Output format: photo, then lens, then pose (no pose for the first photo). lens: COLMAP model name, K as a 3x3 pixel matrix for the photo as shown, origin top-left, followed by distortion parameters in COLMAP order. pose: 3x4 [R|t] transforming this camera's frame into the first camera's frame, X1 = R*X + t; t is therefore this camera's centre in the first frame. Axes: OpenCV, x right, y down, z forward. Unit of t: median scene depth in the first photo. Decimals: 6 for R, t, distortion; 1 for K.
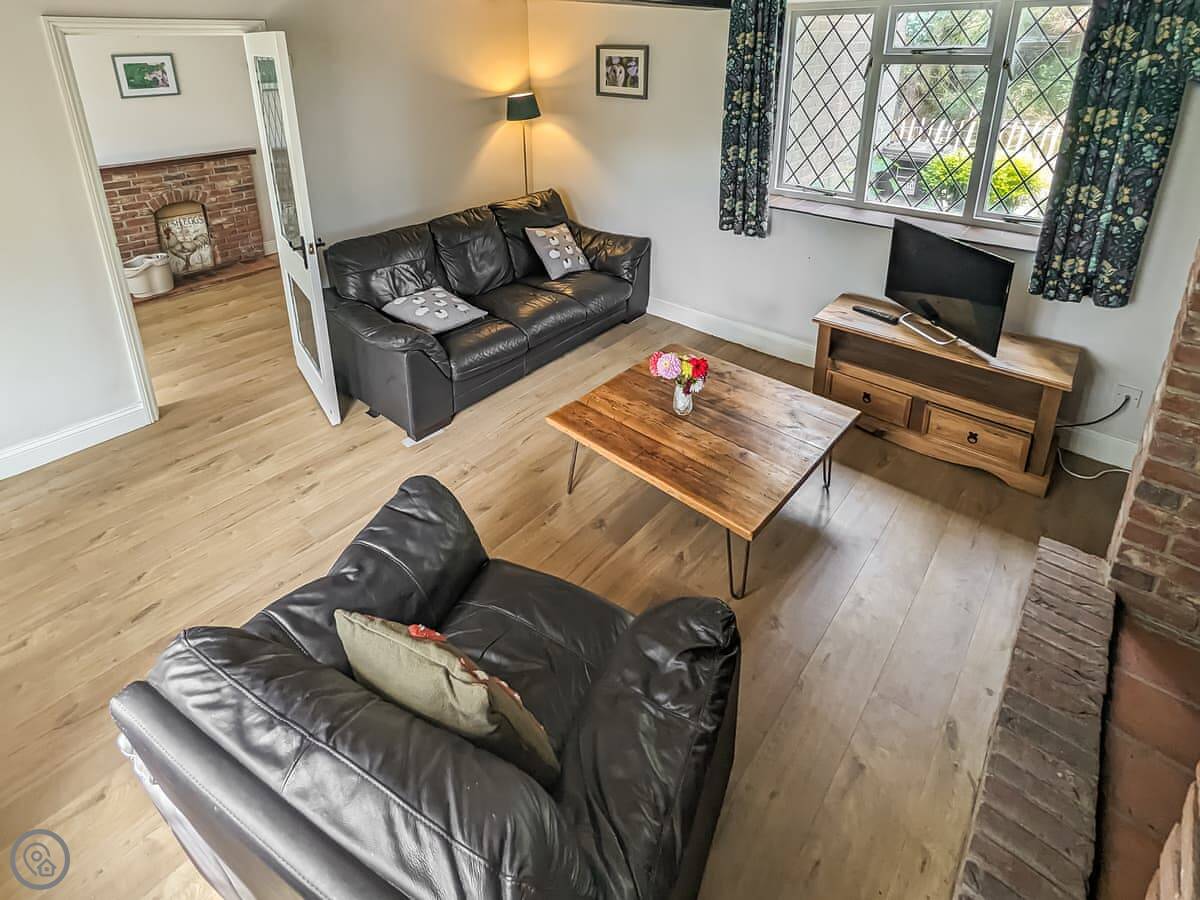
lens RADIAL K [[857.7, 0, 600.0], [0, 857.7, 450.0], [0, 0, 1]] dist [-0.000141, 0.002002]
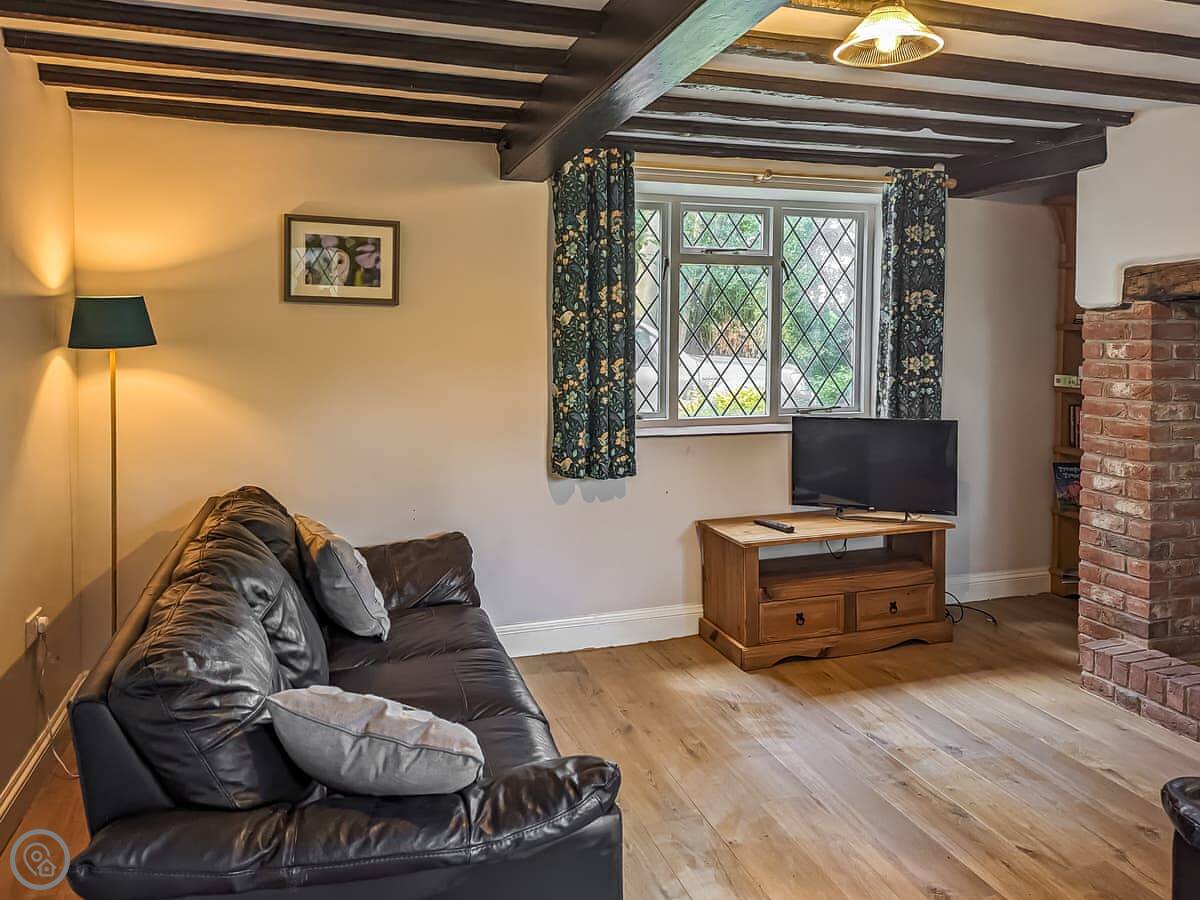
lens RADIAL K [[857.7, 0, 600.0], [0, 857.7, 450.0], [0, 0, 1]] dist [-0.000141, 0.002002]
pose [[0.351058, -0.117805, 0.928914, -0.464430], [0.420307, 0.906319, -0.043904, -0.234344], [-0.836720, 0.405842, 0.367685, 0.709611]]
